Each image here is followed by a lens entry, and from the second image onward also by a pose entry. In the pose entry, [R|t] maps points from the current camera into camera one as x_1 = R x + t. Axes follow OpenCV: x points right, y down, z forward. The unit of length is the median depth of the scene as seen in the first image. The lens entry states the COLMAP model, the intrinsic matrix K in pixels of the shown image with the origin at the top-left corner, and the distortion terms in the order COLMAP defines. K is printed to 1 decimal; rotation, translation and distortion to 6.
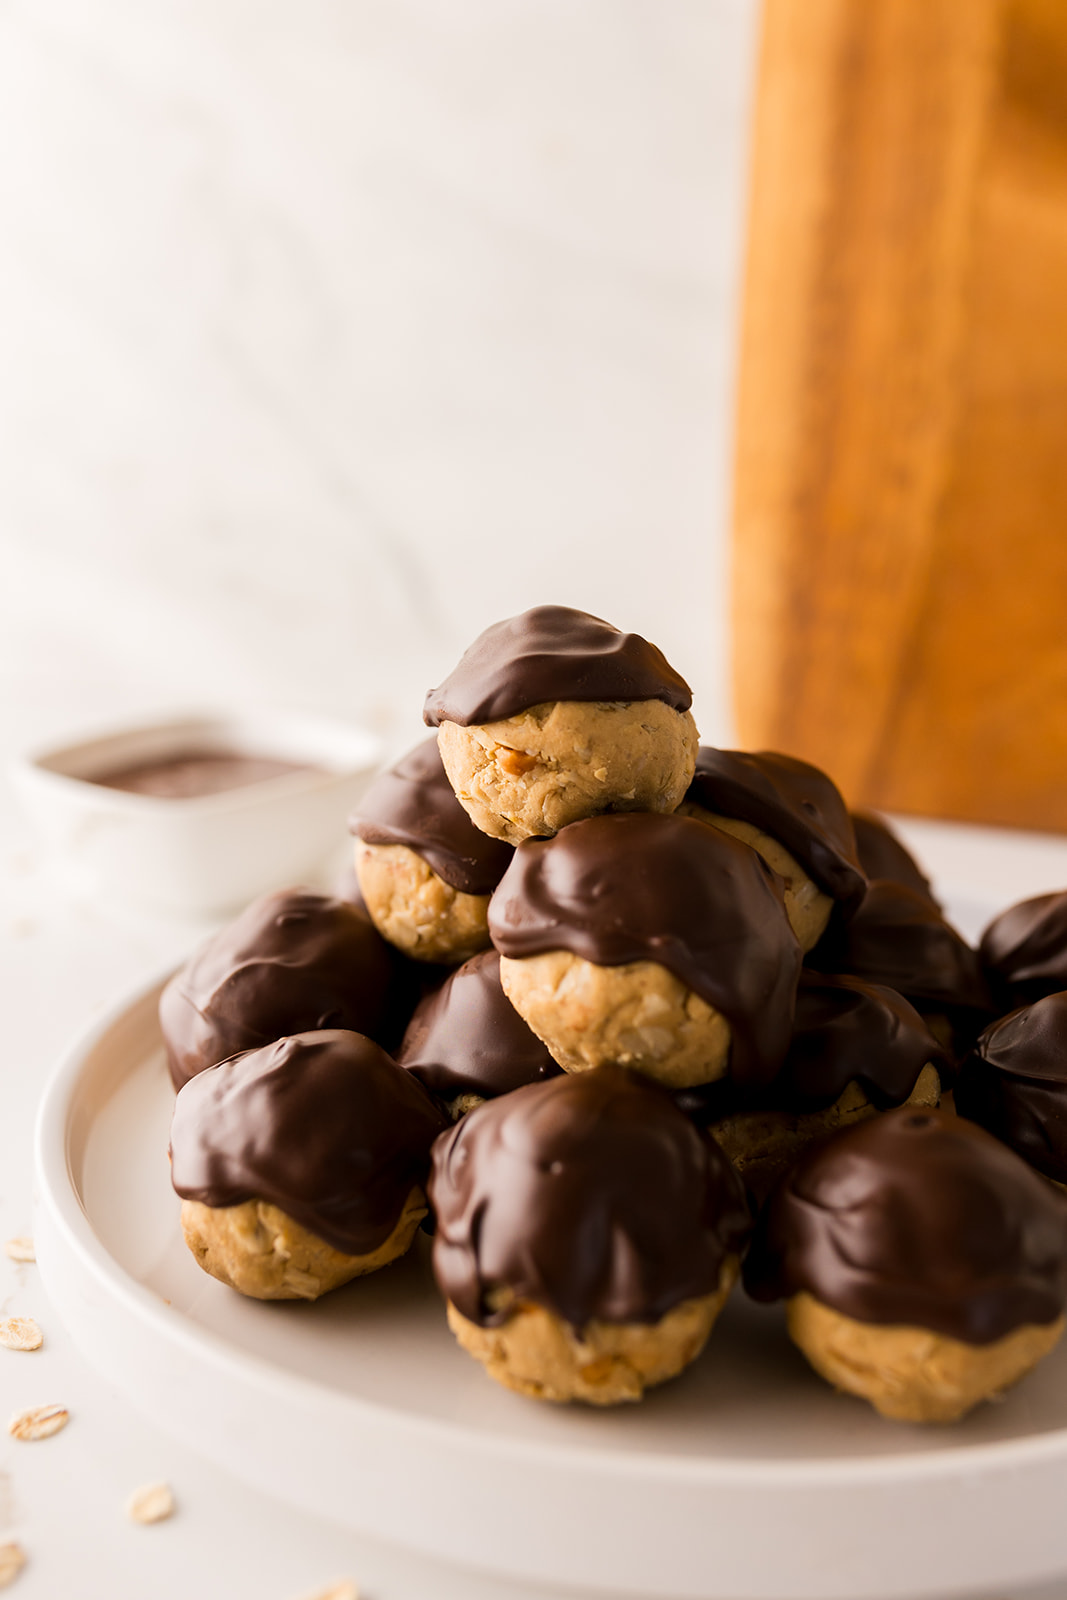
lens RADIAL K [[1684.5, 0, 597.2], [0, 1684.5, 793.5], [0, 0, 1]] dist [0.013294, 0.005344]
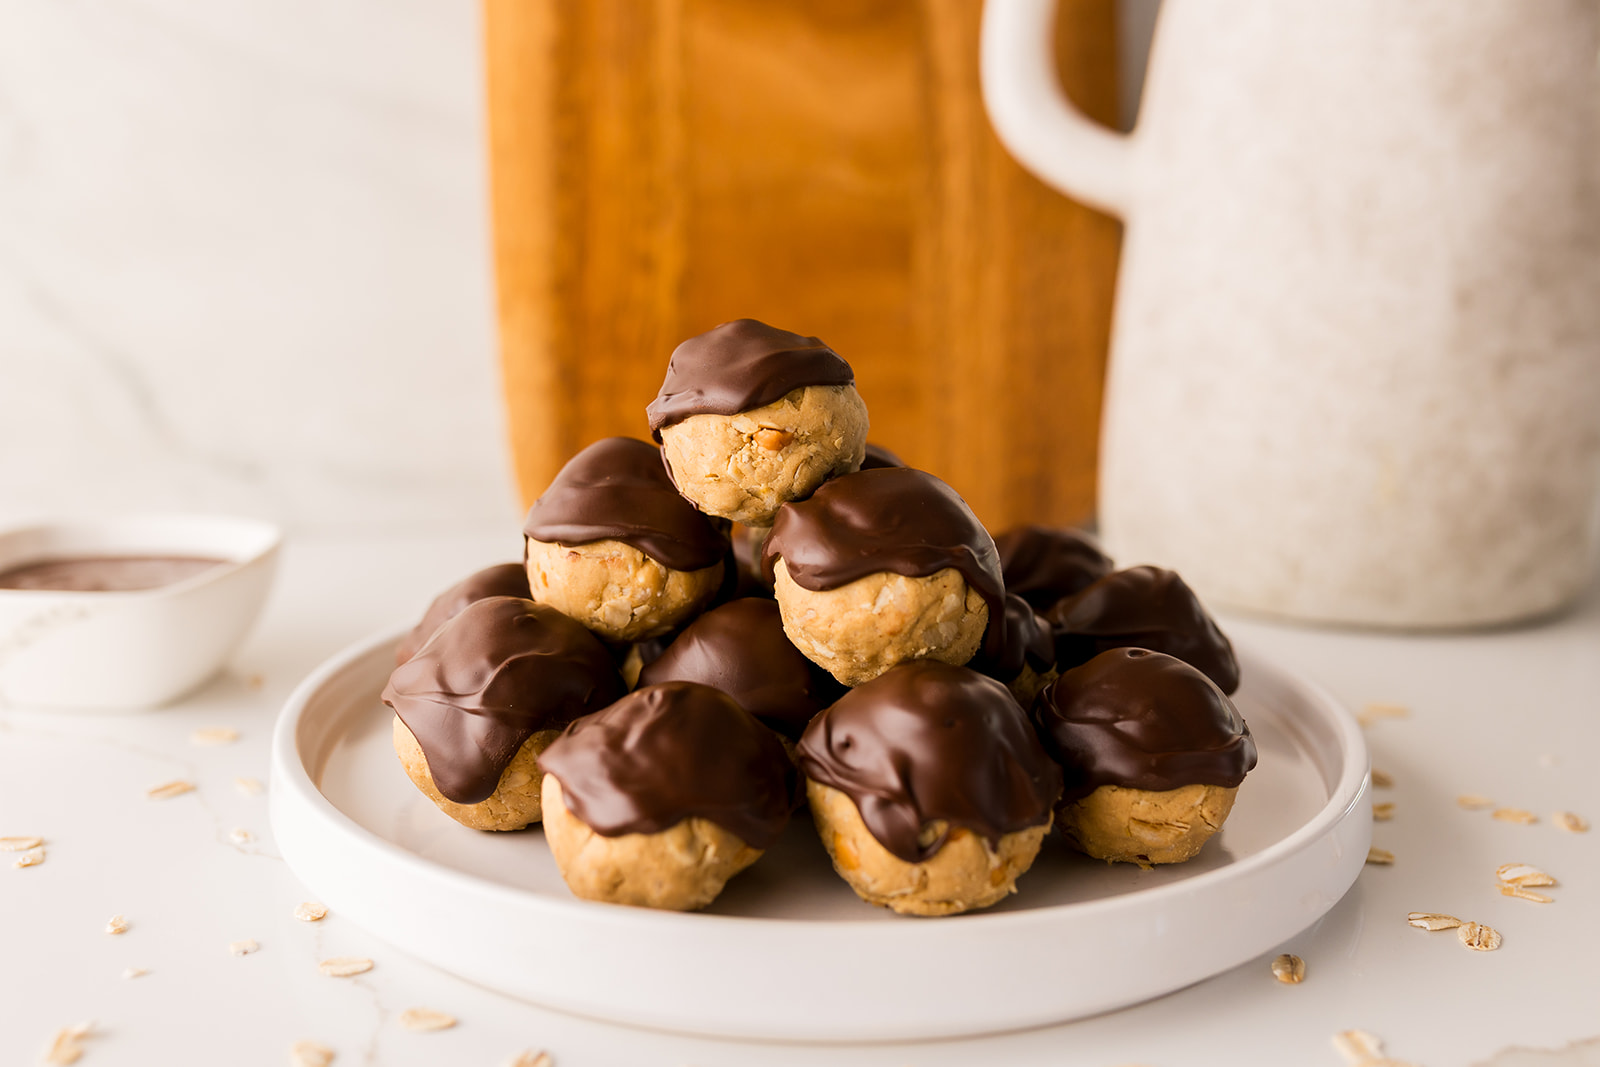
lens RADIAL K [[1574.5, 0, 800.0], [0, 1574.5, 533.5], [0, 0, 1]] dist [0.005423, 0.006988]
pose [[0.857119, -0.115658, 0.501966, -0.615844], [0.143310, 0.989537, -0.016706, 0.070515], [-0.494782, 0.086255, 0.864726, 0.004195]]
